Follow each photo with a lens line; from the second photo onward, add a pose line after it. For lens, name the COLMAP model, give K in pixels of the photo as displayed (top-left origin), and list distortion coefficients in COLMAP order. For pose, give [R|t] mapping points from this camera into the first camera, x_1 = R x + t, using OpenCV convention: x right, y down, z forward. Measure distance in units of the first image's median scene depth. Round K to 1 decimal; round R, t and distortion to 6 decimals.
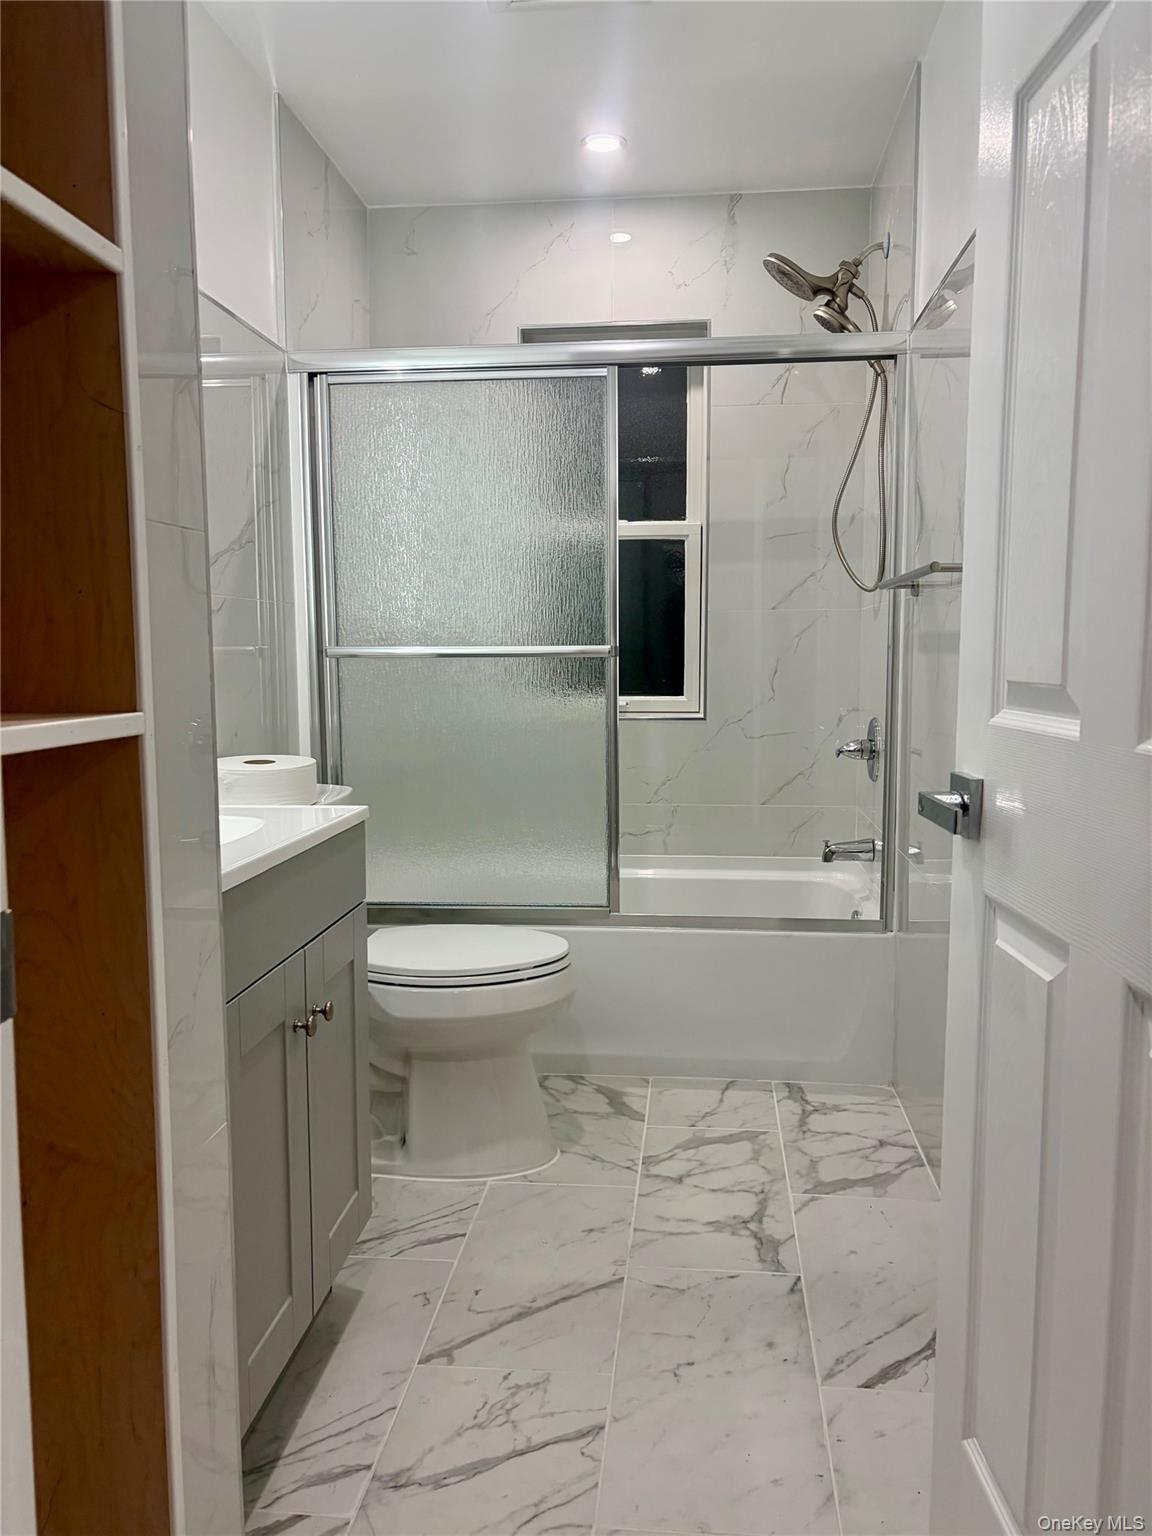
lens RADIAL K [[1162.4, 0, 579.7], [0, 1162.4, 771.8], [0, 0, 1]] dist [0.041863, -0.047406]
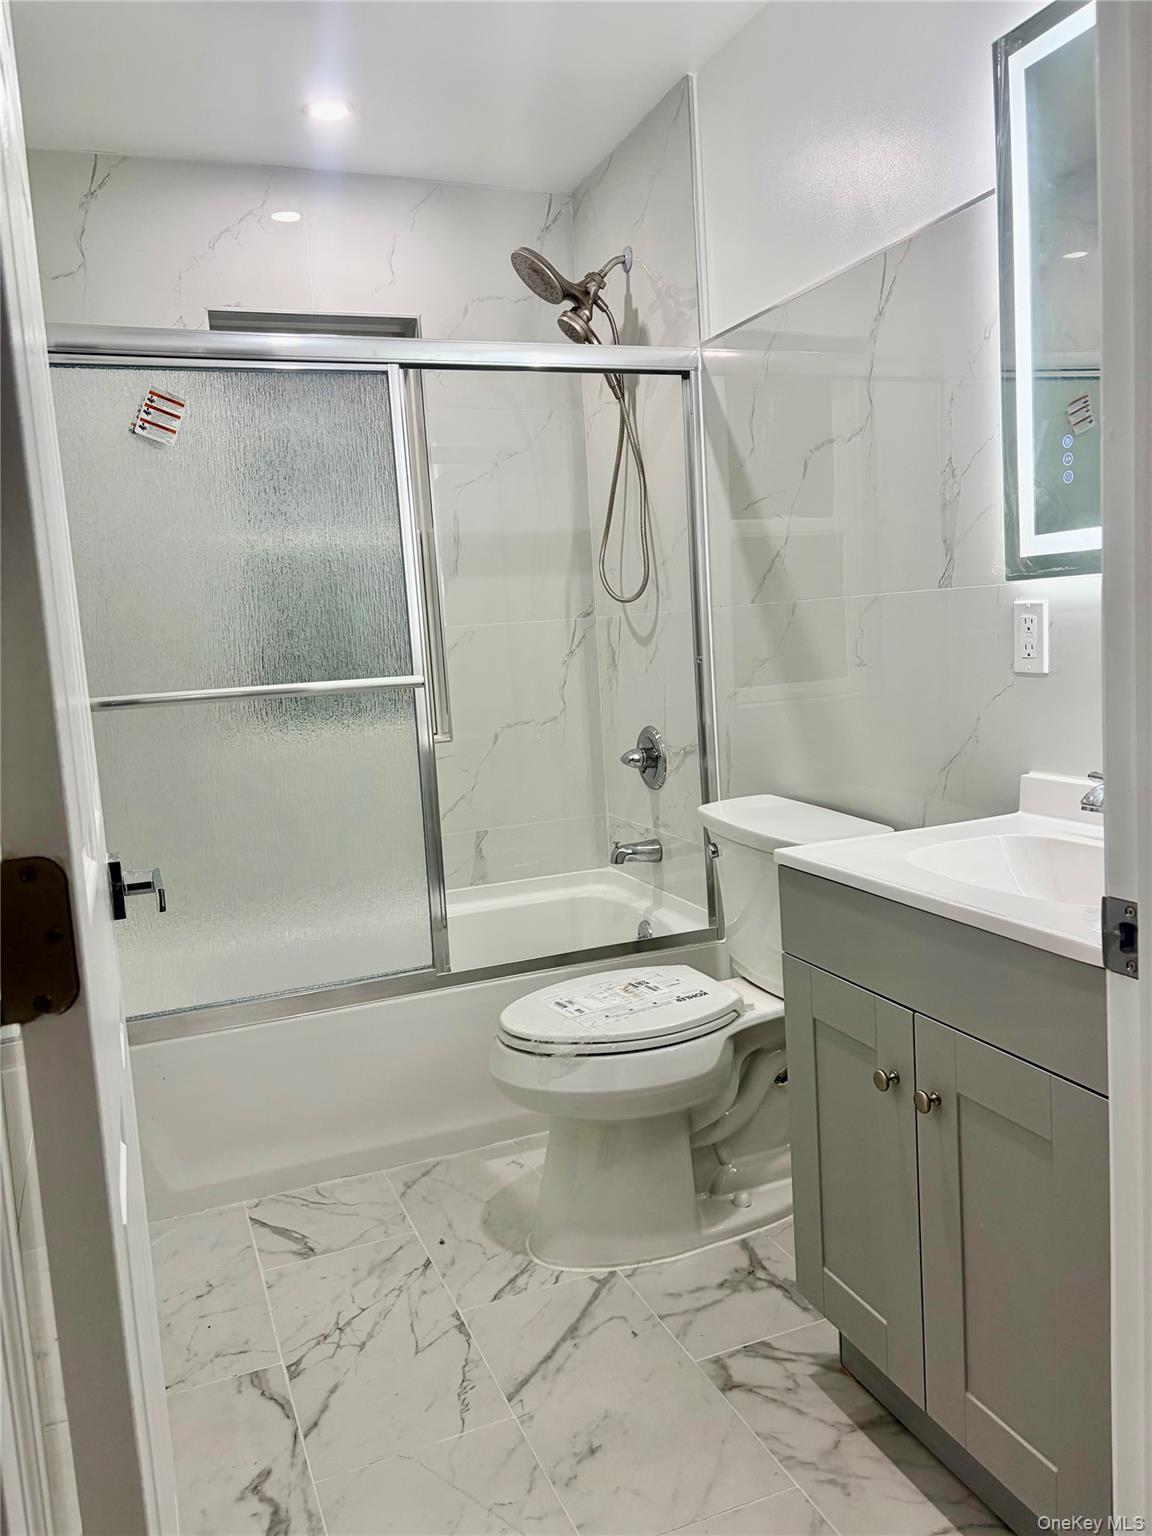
lens RADIAL K [[1162.4, 0, 570.2], [0, 1162.4, 764.1], [0, 0, 1]] dist [0.041863, -0.047406]
pose [[0.882674, -0.108479, 0.457295, -0.309624], [0.105155, 0.993915, 0.032803, -0.063411], [-0.458071, 0.019133, 0.888710, 0.152376]]
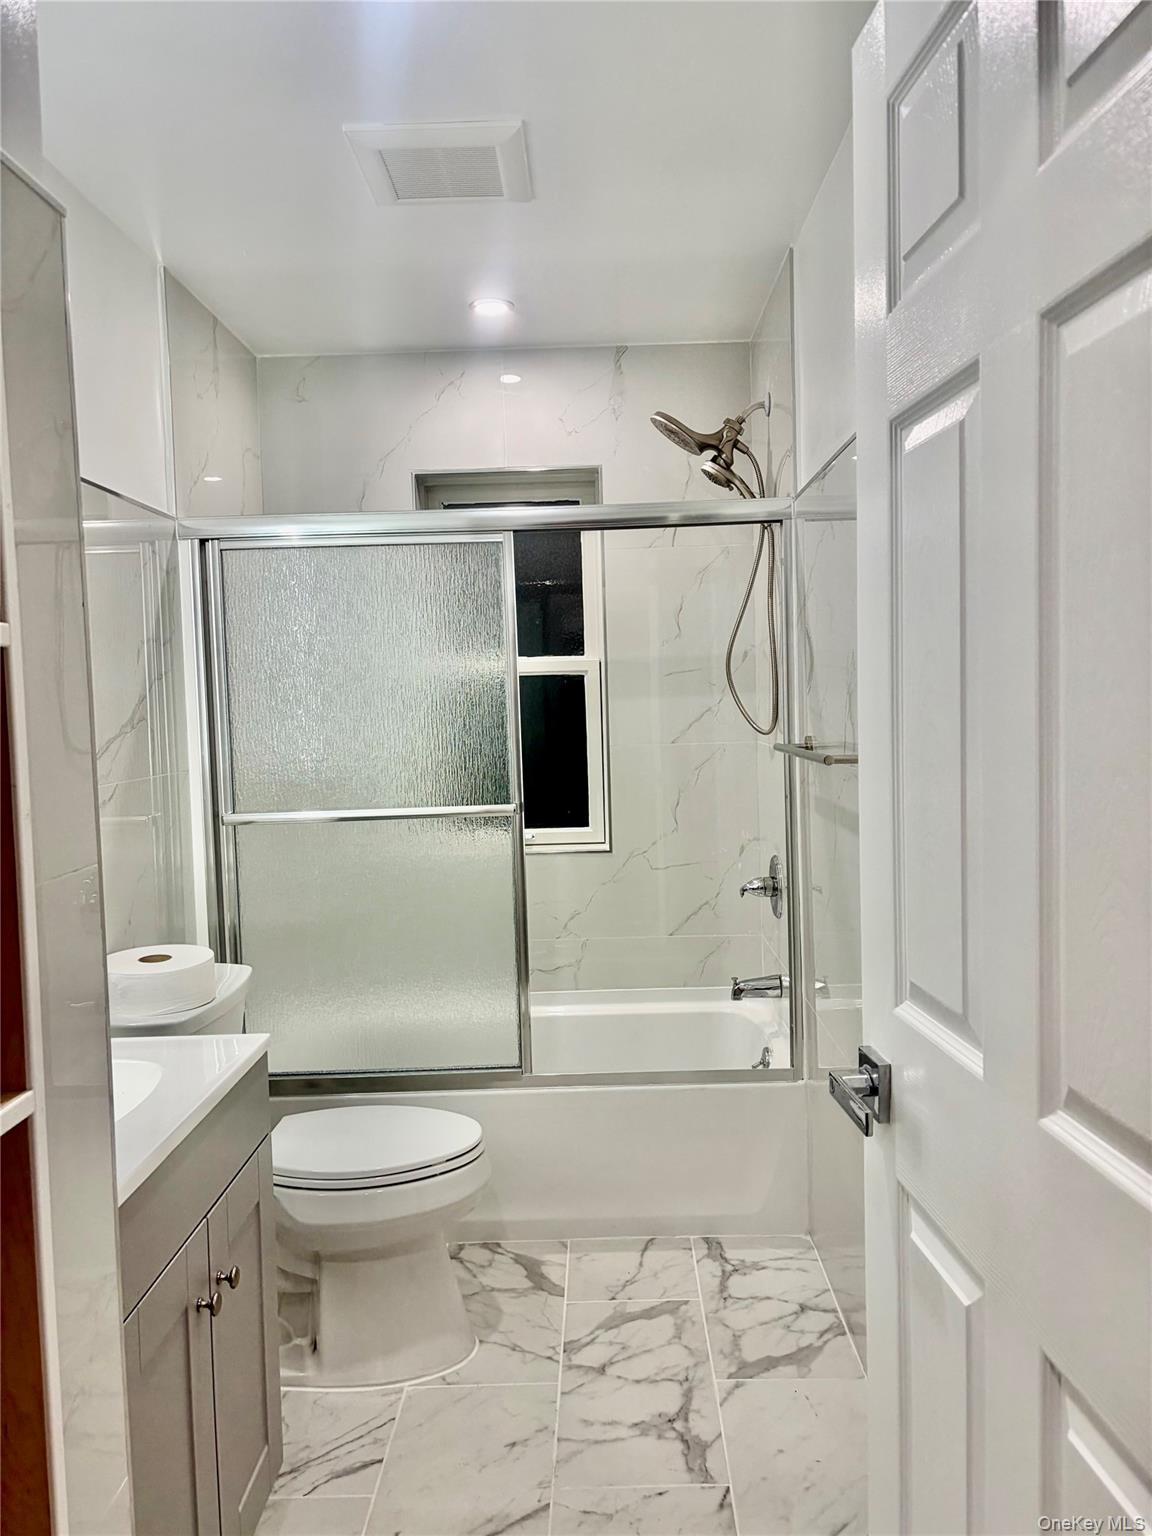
lens RADIAL K [[1162.4, 0, 587.7], [0, 1162.4, 766.1], [0, 0, 1]] dist [0.041863, -0.047406]
pose [[0.995434, -0.028990, 0.090941, -0.001154], [0.033791, 0.998090, -0.051708, -0.087010], [-0.089268, 0.054544, 0.994513, -0.001248]]
